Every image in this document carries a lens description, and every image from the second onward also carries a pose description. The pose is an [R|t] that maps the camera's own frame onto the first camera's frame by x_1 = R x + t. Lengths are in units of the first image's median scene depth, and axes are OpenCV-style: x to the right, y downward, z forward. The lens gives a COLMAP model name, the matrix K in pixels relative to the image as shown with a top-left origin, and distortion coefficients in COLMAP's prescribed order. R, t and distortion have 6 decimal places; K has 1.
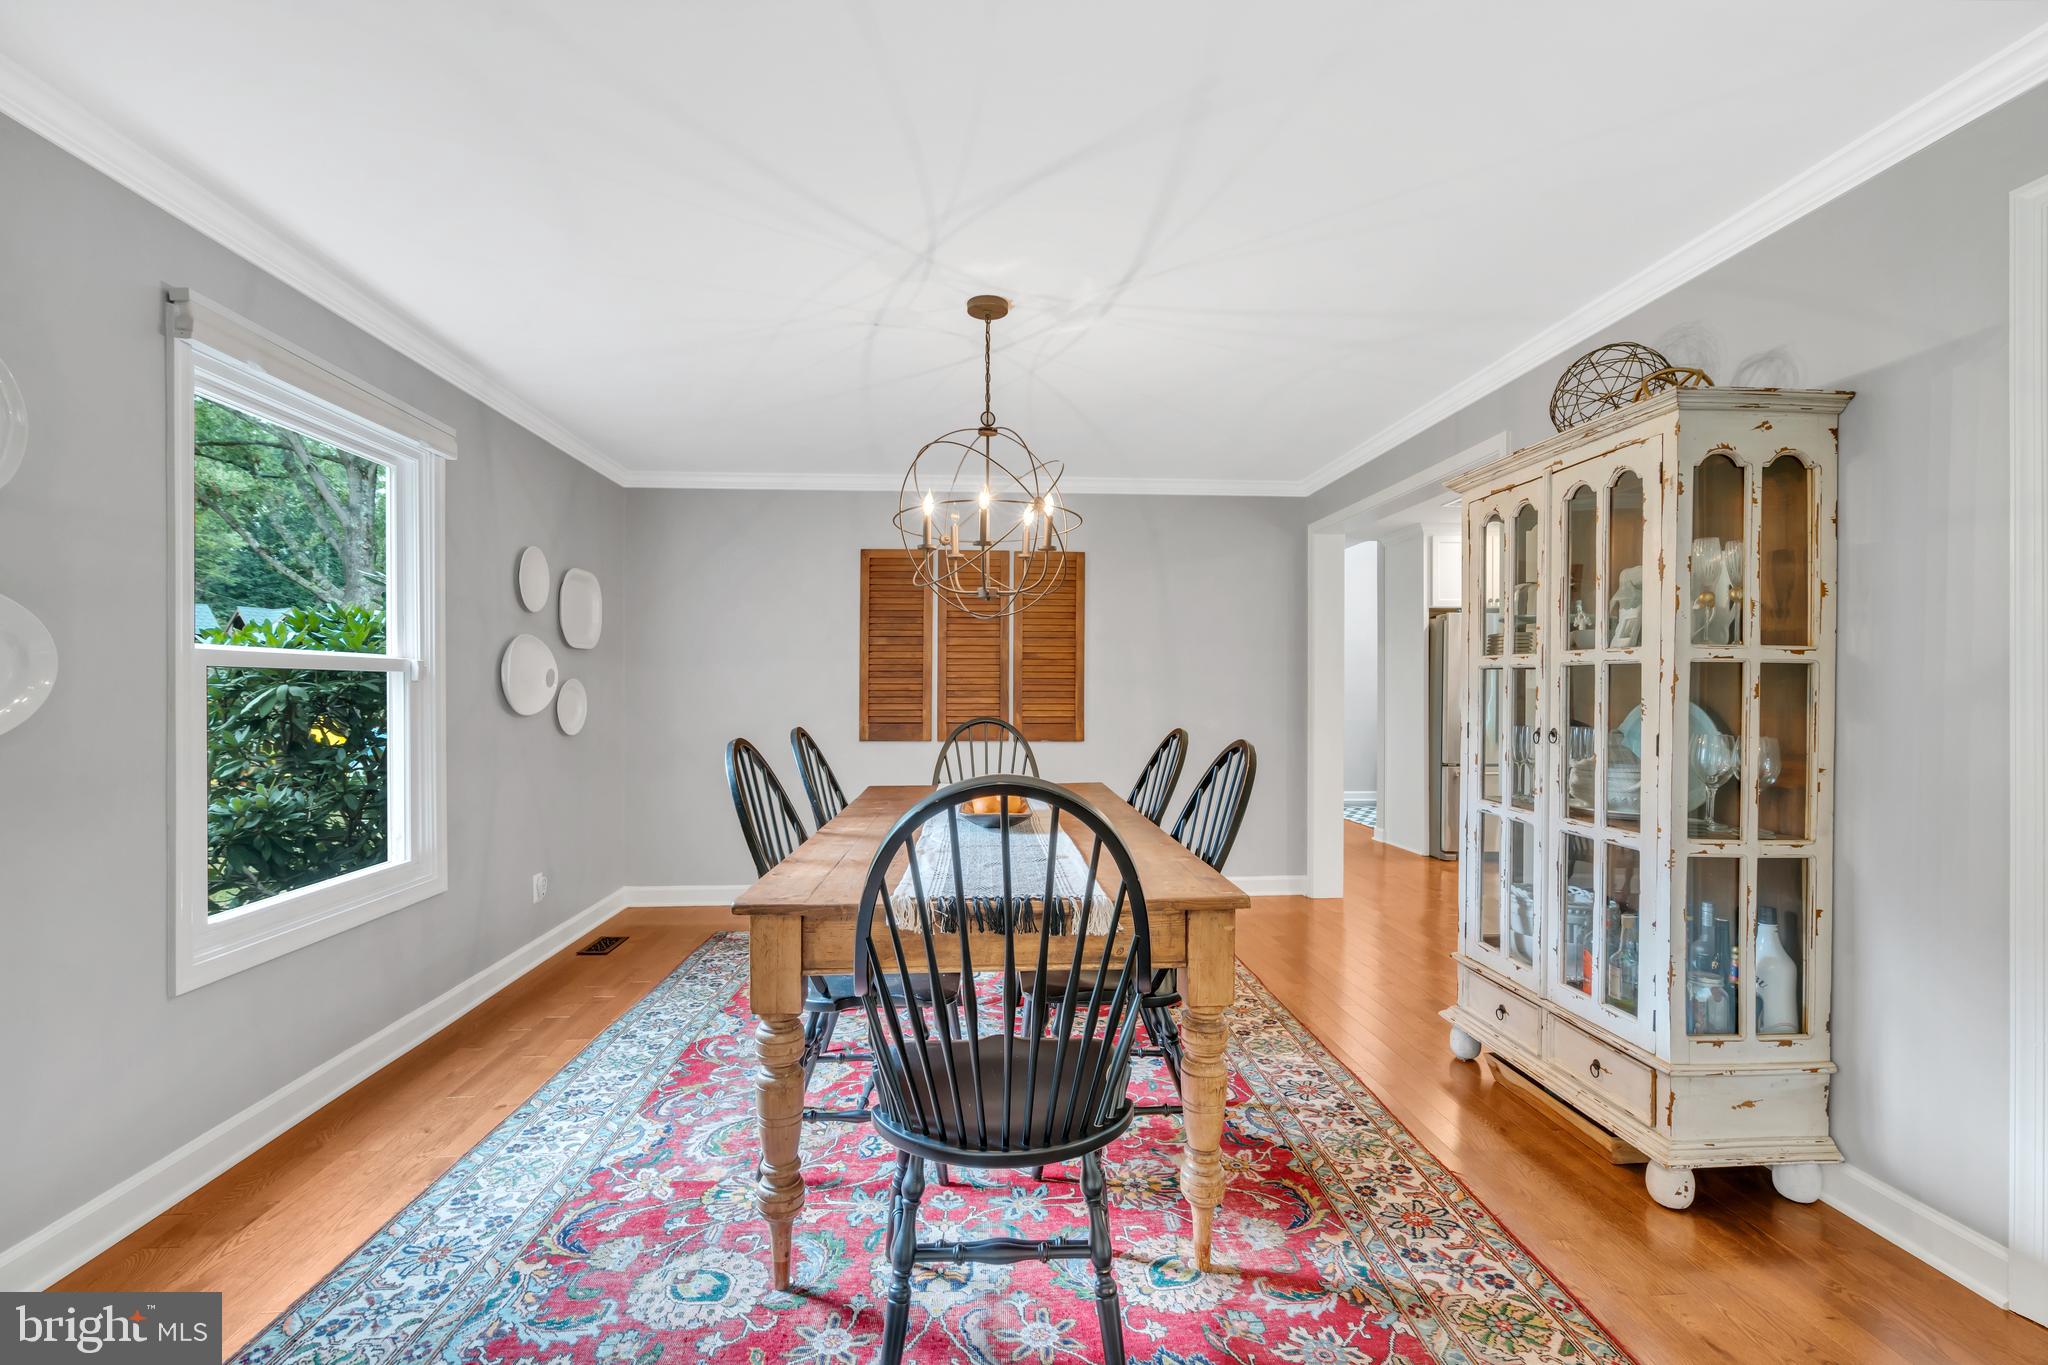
lens RADIAL K [[919.1, 0, 1021.9], [0, 919.1, 688.0], [0, 0, 1]] dist [-0.001771, -0.000034]
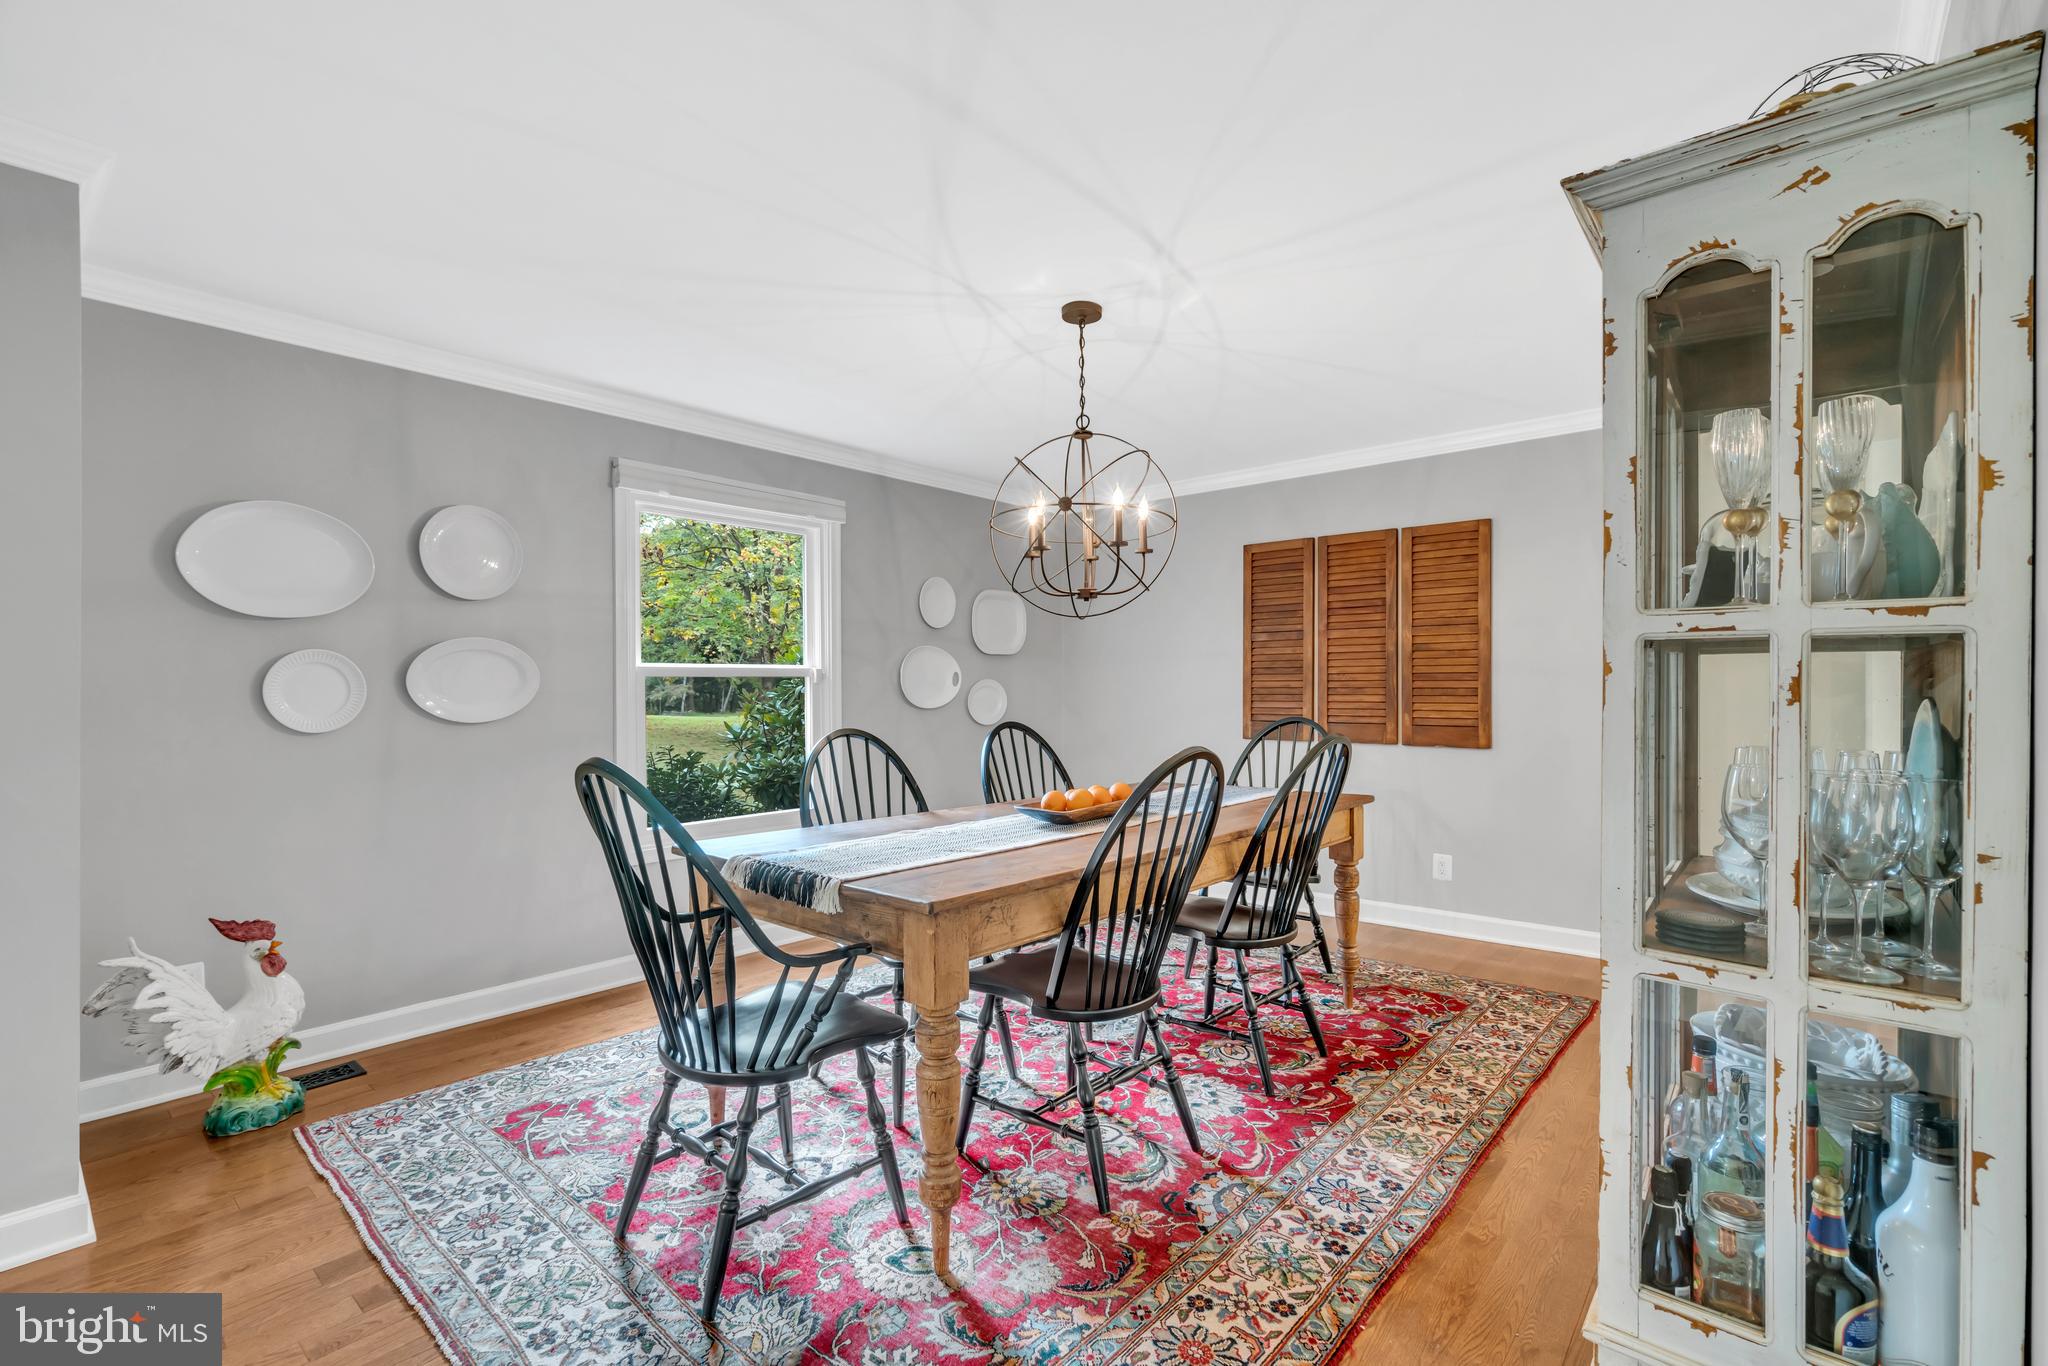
lens RADIAL K [[913.0, 0, 1024.0], [0, 913.0, 683.0], [0, 0, 1]] dist [-0.001474, -0.000054]
pose [[0.710616, -0.005956, -0.703555, 0.625651], [0.005370, 0.999981, -0.003042, -0.001122], [0.703559, -0.001617, 0.710635, 0.235471]]
